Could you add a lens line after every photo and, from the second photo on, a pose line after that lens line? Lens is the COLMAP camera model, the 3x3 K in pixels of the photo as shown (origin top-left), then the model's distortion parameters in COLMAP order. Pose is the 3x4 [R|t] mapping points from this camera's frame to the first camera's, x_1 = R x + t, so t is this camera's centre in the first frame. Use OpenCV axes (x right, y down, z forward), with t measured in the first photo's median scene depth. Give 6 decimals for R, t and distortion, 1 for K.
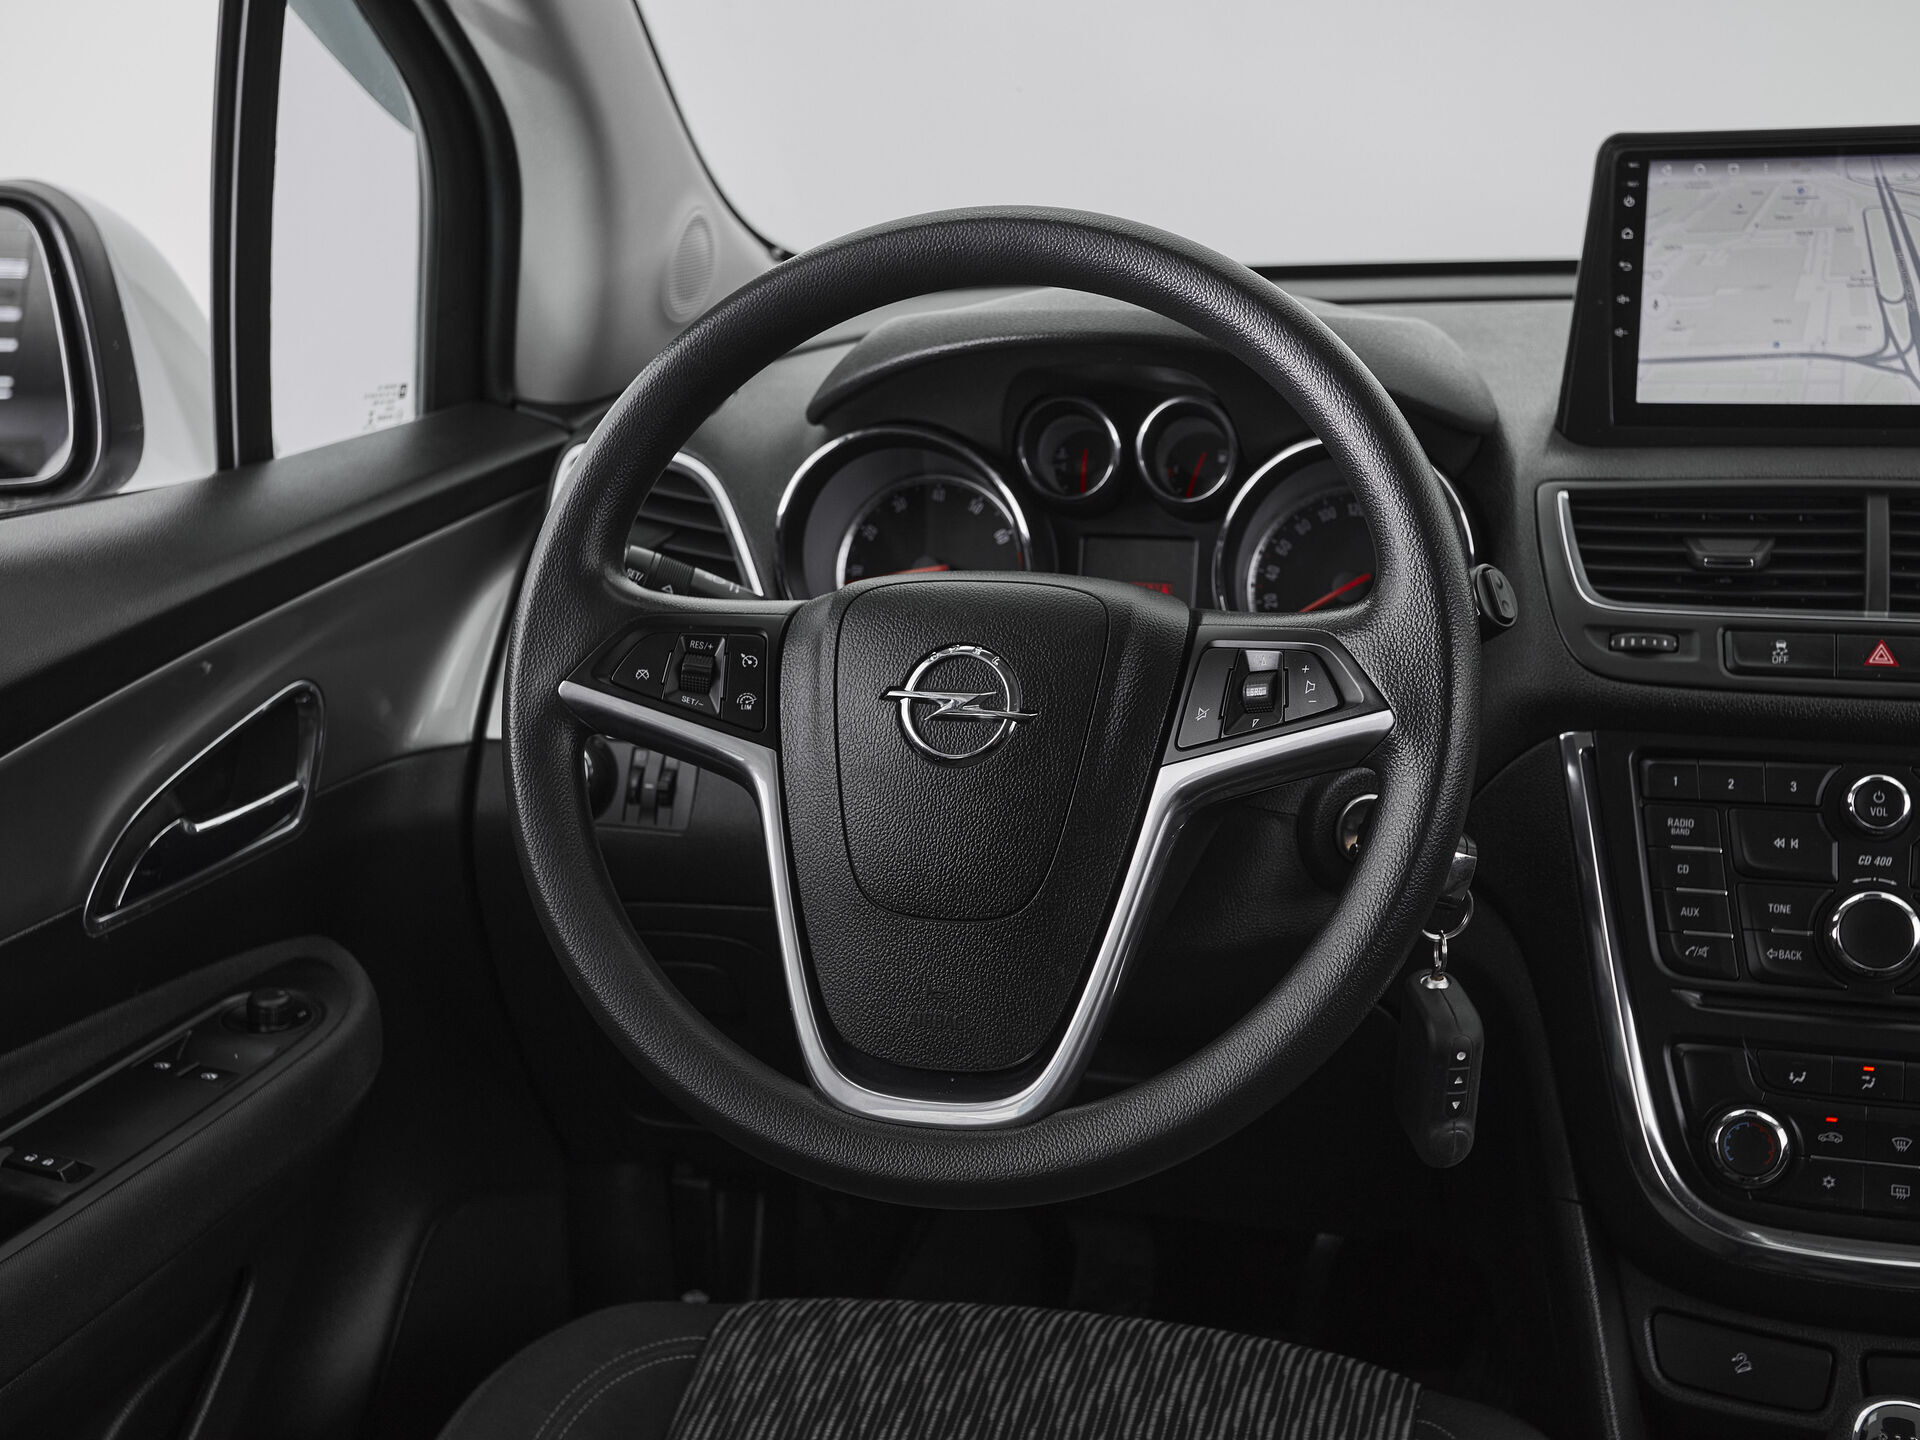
lens RADIAL K [[2349.7, 0, 941.4], [0, 2349.7, 706.5], [0, 0, 1]] dist [0.034968, 0.000000]
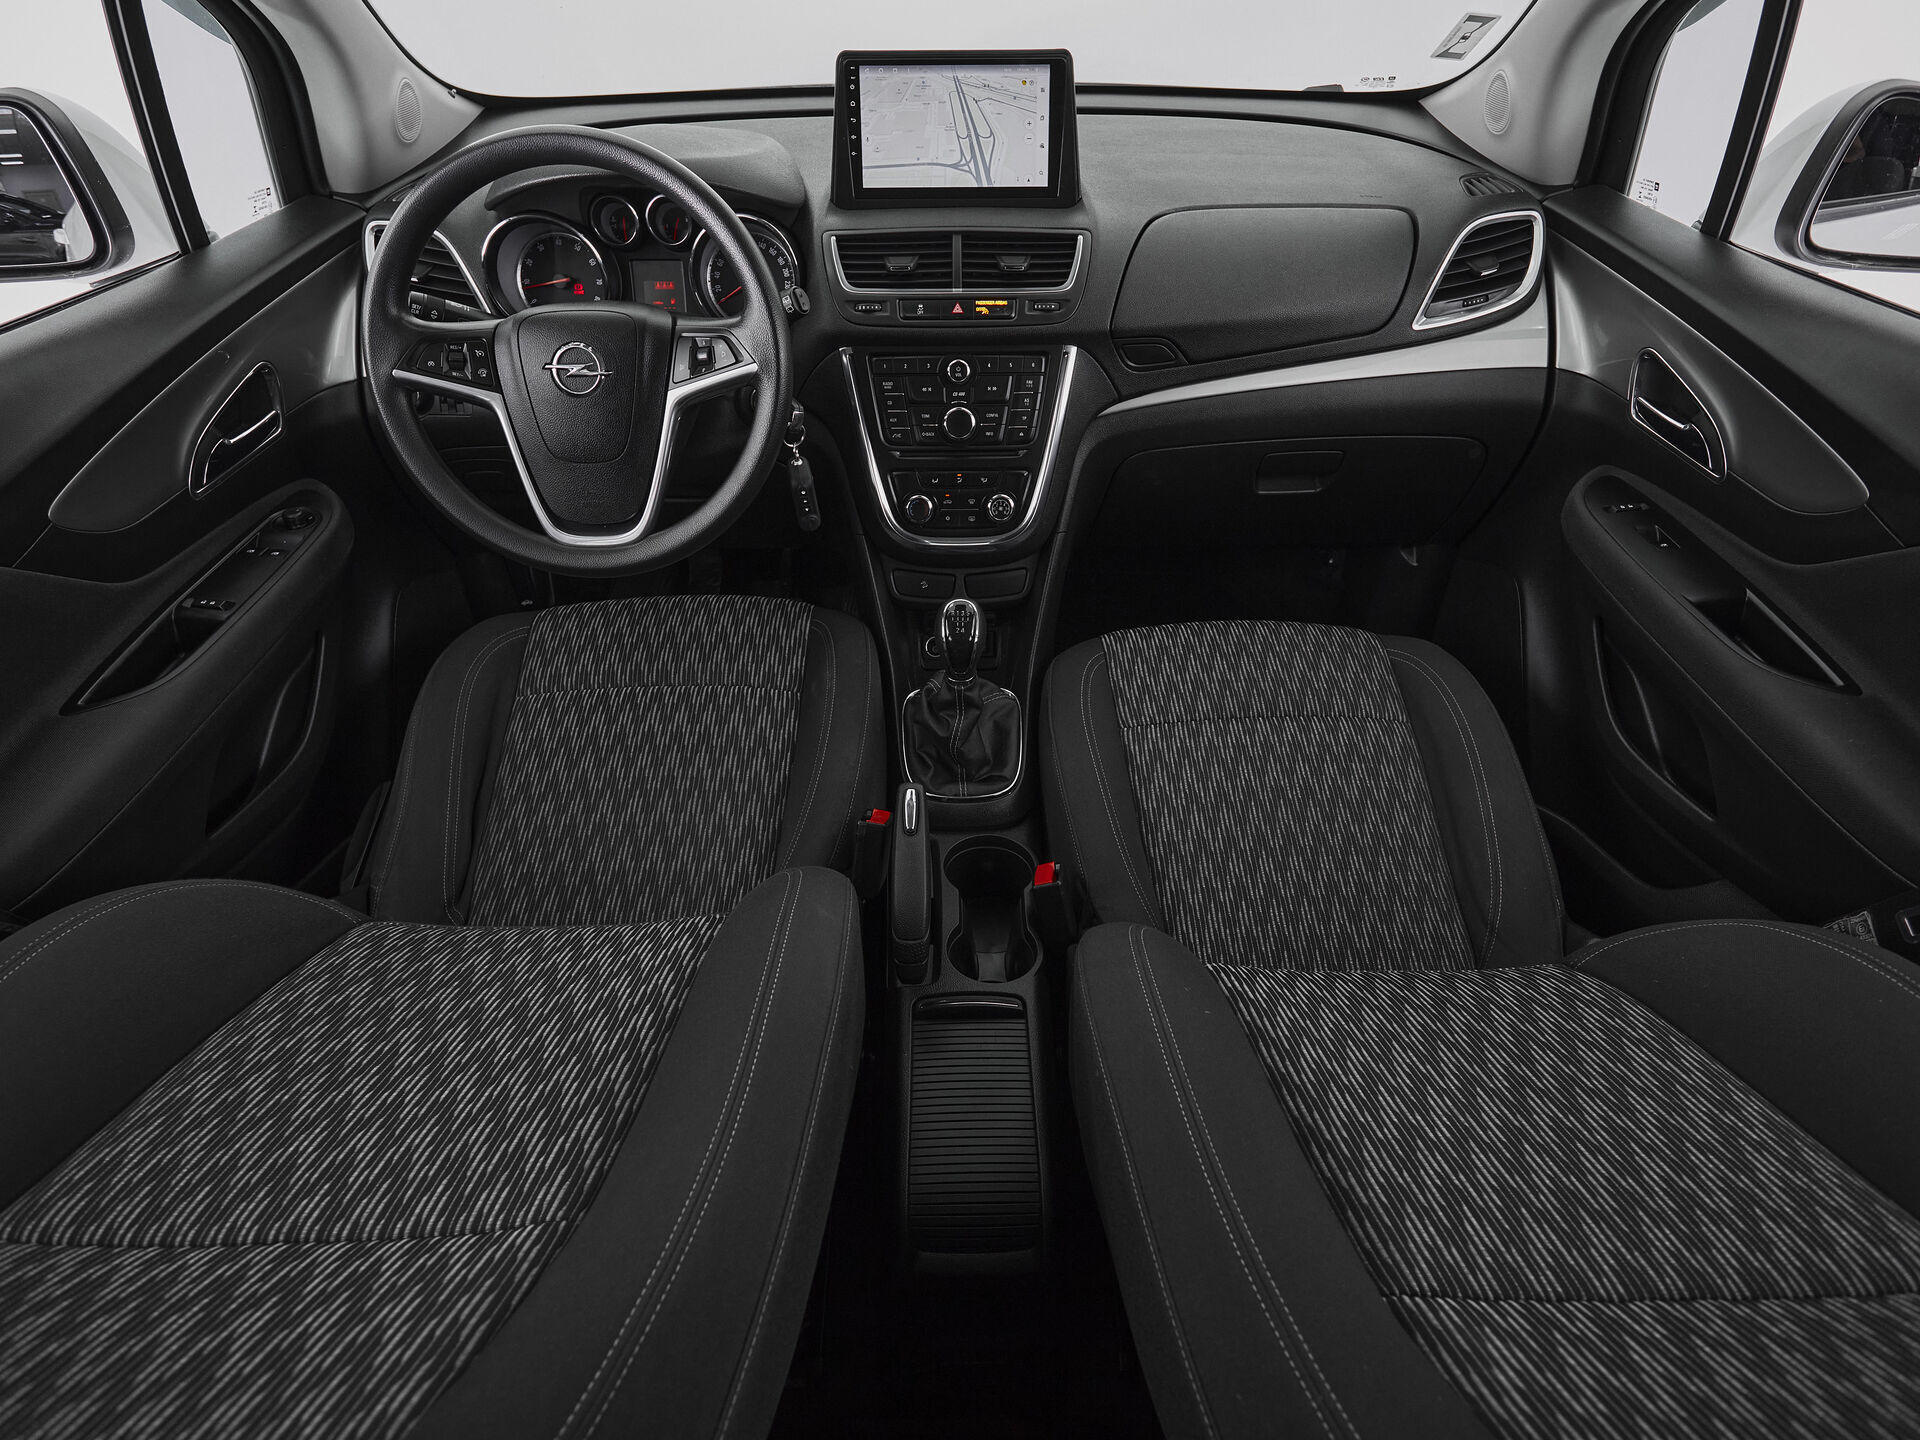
lens RADIAL K [[1059.3, 0, 957.1], [0, 1059.3, 721.6], [0, 0, 1]] dist [-0.000179, -0.002618]
pose [[0.956859, -0.166091, 0.238400, 0.052142], [0.053450, 0.907125, 0.417452, -0.090572], [-0.285593, -0.386700, 0.876869, -0.156900]]
